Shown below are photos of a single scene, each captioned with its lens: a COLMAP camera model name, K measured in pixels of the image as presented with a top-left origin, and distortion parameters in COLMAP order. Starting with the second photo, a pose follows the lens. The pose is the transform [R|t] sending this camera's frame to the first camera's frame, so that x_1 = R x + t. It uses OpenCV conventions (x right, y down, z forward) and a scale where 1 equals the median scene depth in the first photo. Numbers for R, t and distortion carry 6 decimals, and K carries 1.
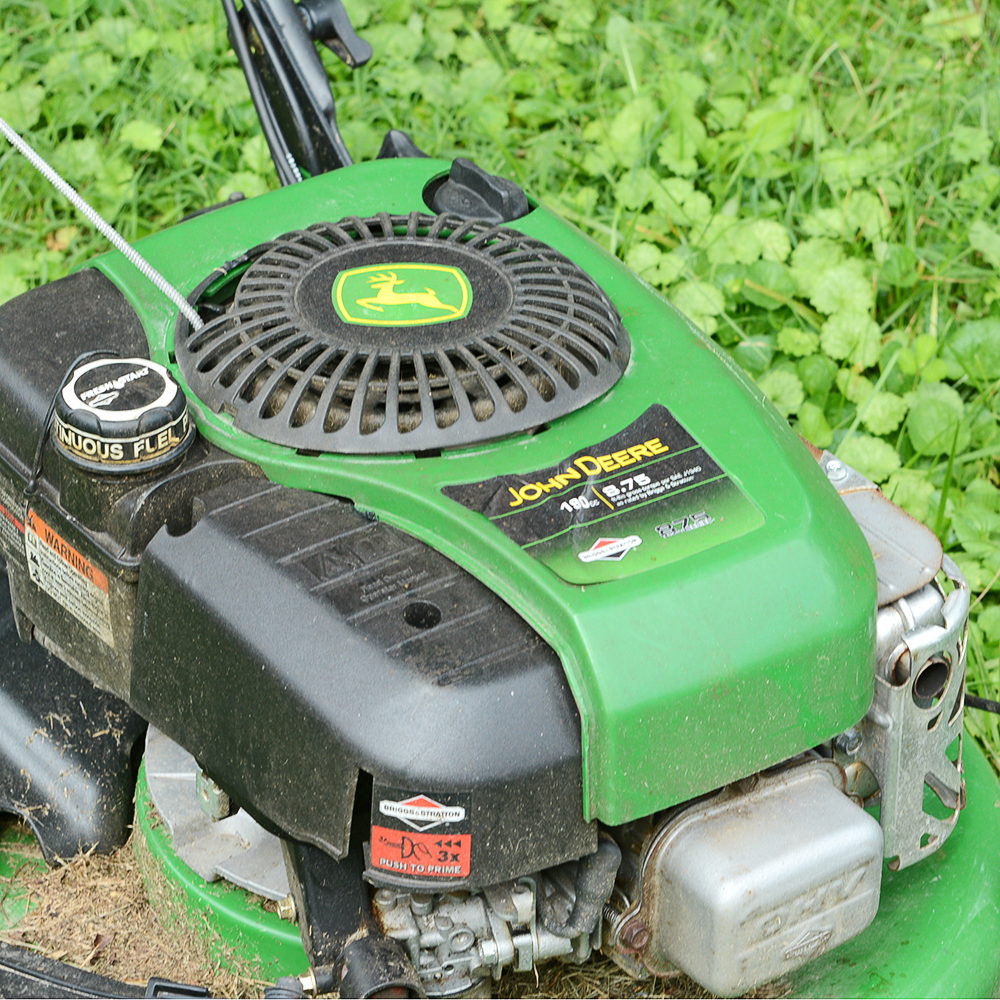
lens RADIAL K [[4330.3, 0, 500.0], [0, 4330.3, 500.0], [0, 0, 1]] dist [0.253659, 0.000000]
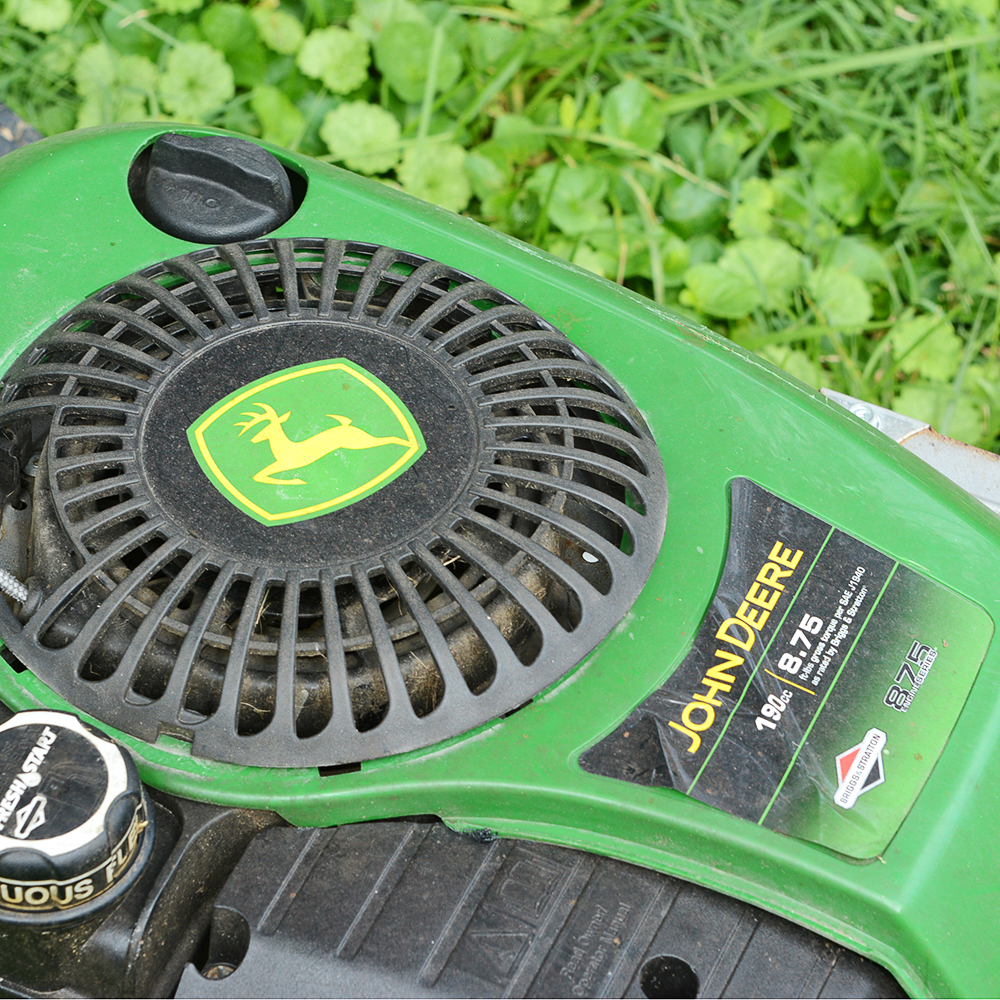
lens RADIAL K [[4330.3, 0, 499.9], [0, 4330.3, 500.2], [0, 0, 1]] dist [0.253659, 0.000000]
pose [[0.872203, -0.360408, 0.330710, -0.223759], [0.259530, 0.914060, 0.311670, -0.243303], [-0.414617, -0.186010, 0.890782, 0.423778]]
